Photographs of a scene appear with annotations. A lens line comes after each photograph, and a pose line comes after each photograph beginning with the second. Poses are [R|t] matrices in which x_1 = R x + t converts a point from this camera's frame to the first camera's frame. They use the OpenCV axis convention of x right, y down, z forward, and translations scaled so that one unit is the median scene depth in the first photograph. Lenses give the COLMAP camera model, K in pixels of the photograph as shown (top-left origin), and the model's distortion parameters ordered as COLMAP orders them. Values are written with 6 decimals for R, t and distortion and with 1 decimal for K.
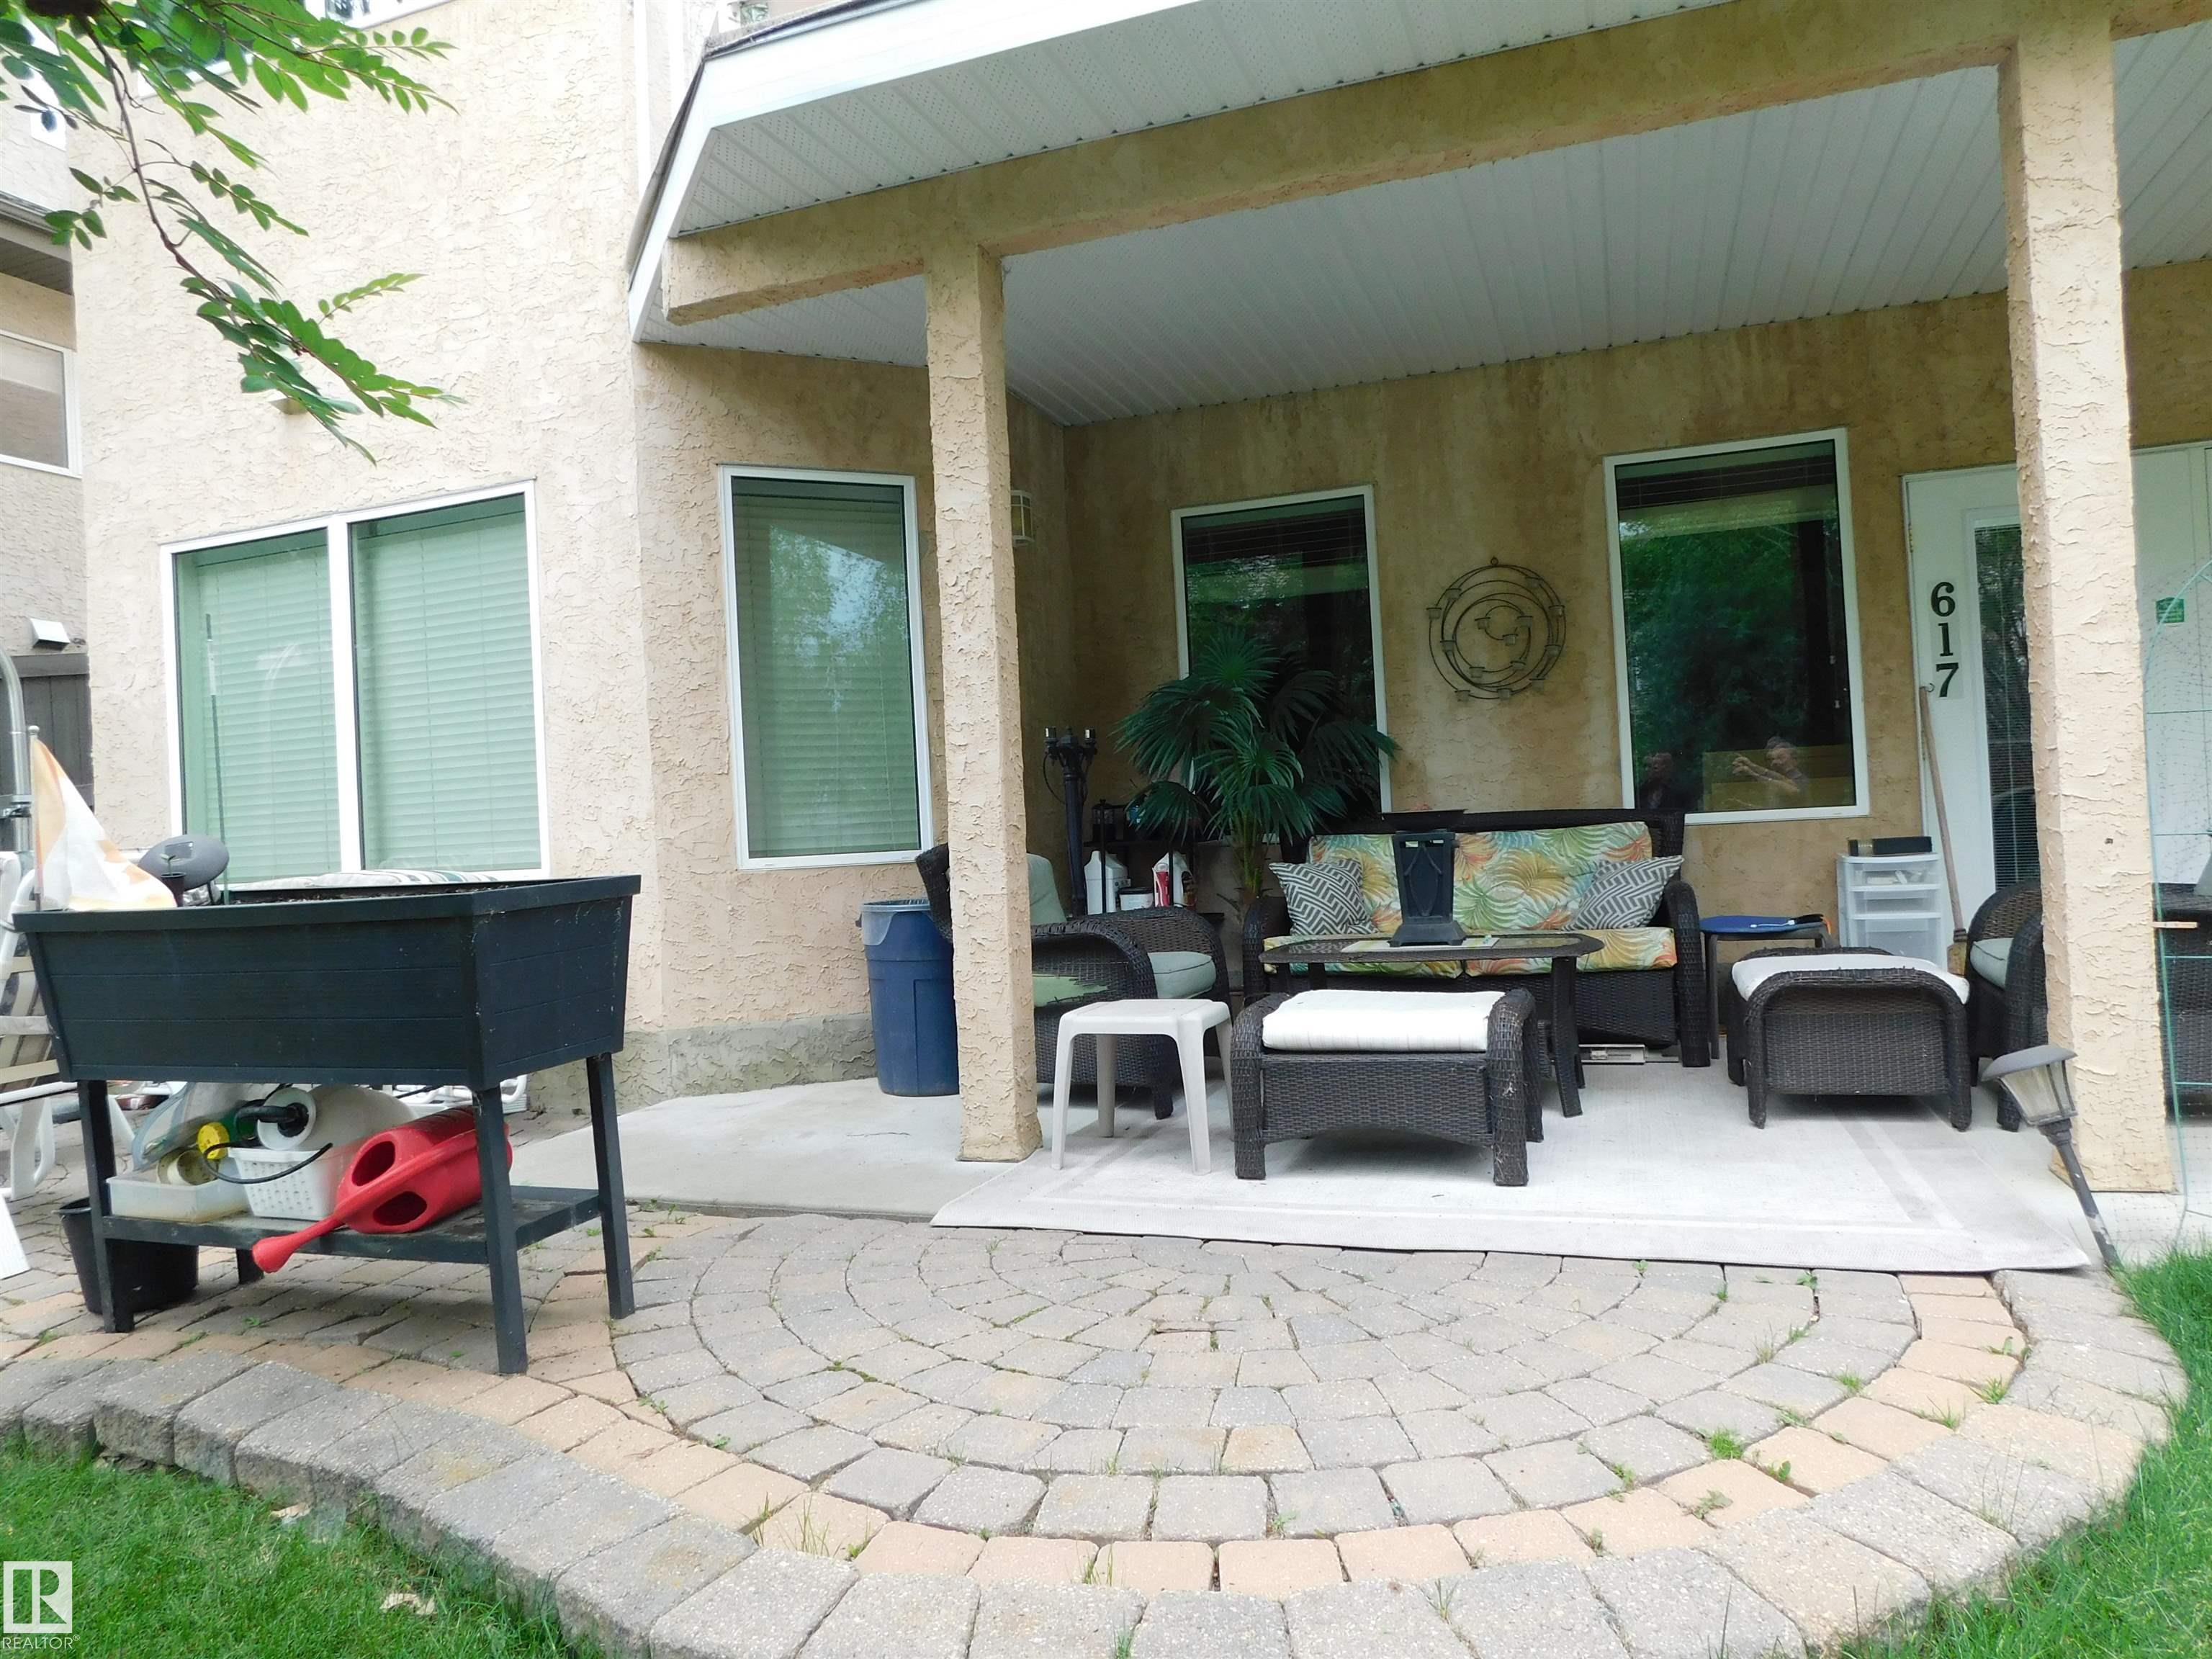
lens RADIAL K [[1486.8, 0, 1116.6], [0, 1486.8, 820.6], [0, 0, 1]] dist [-0.057235, 0.060888]
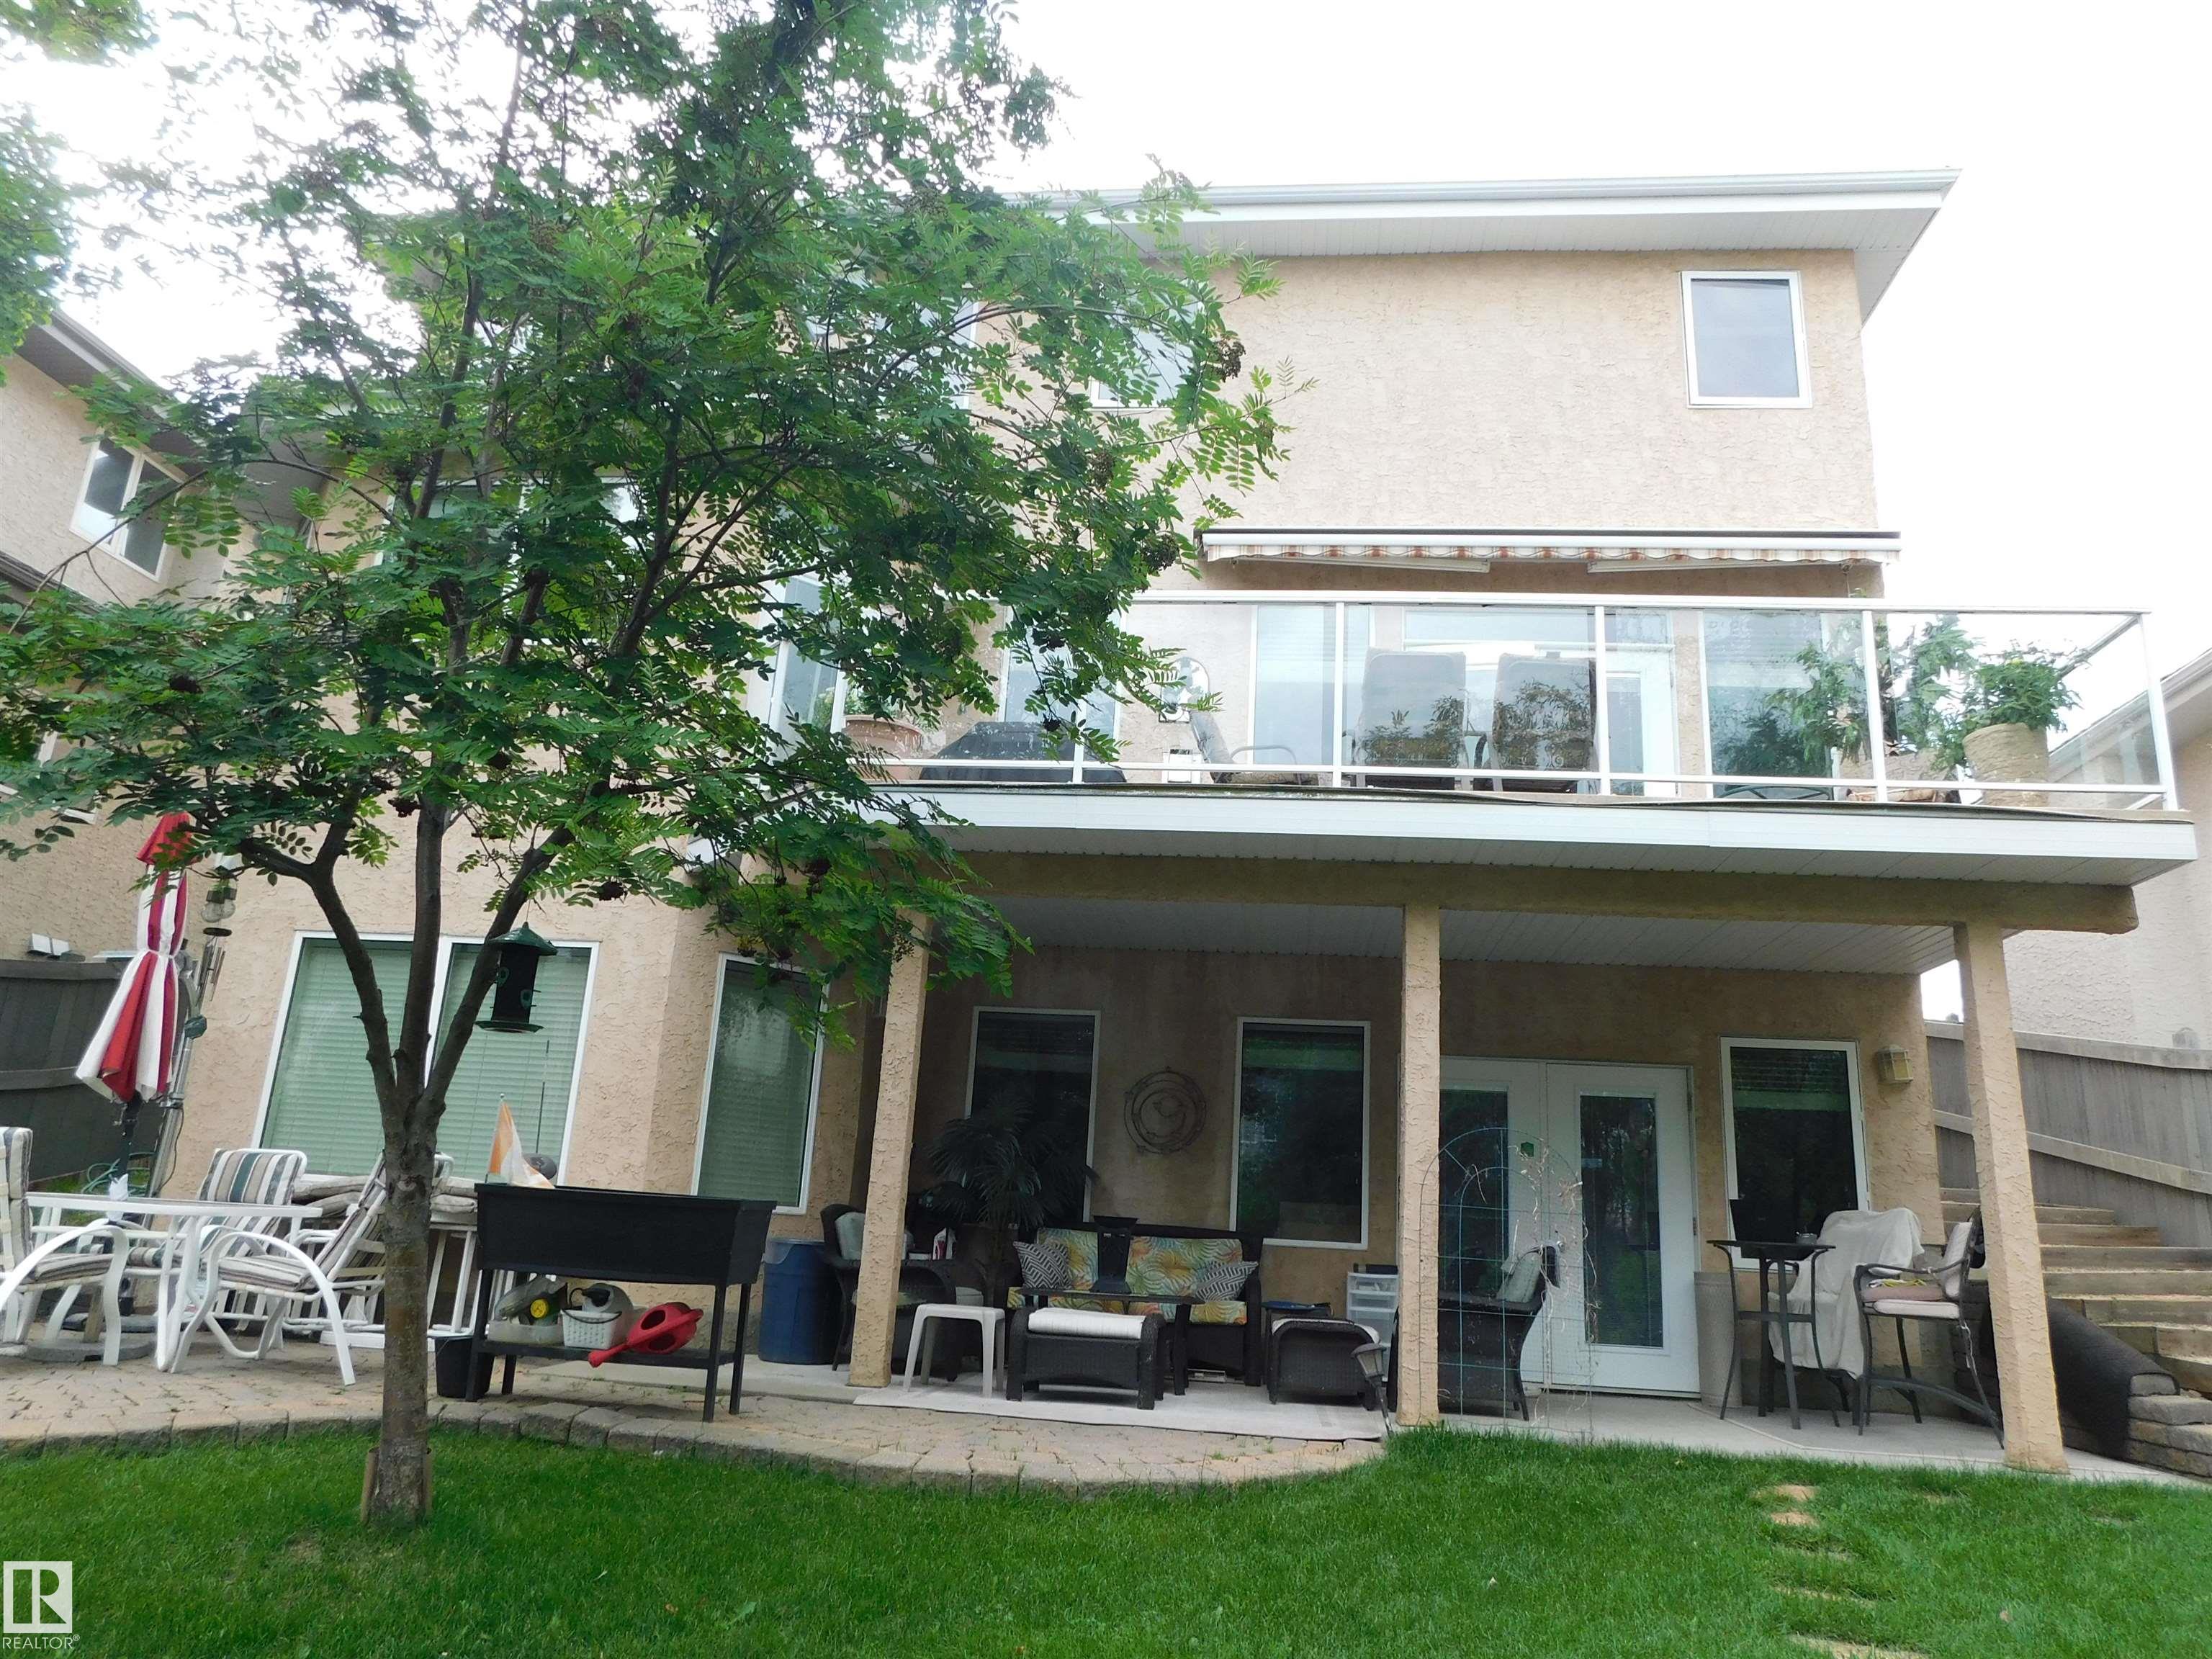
lens RADIAL K [[1486.8, 0, 1116.6], [0, 1486.8, 820.6], [0, 0, 1]] dist [-0.057235, 0.060888]
pose [[0.966724, 0.165442, 0.195125, -0.185664], [-0.107626, 0.954974, -0.276478, 0.026473], [-0.232080, 0.246278, 0.941003, -0.672126]]
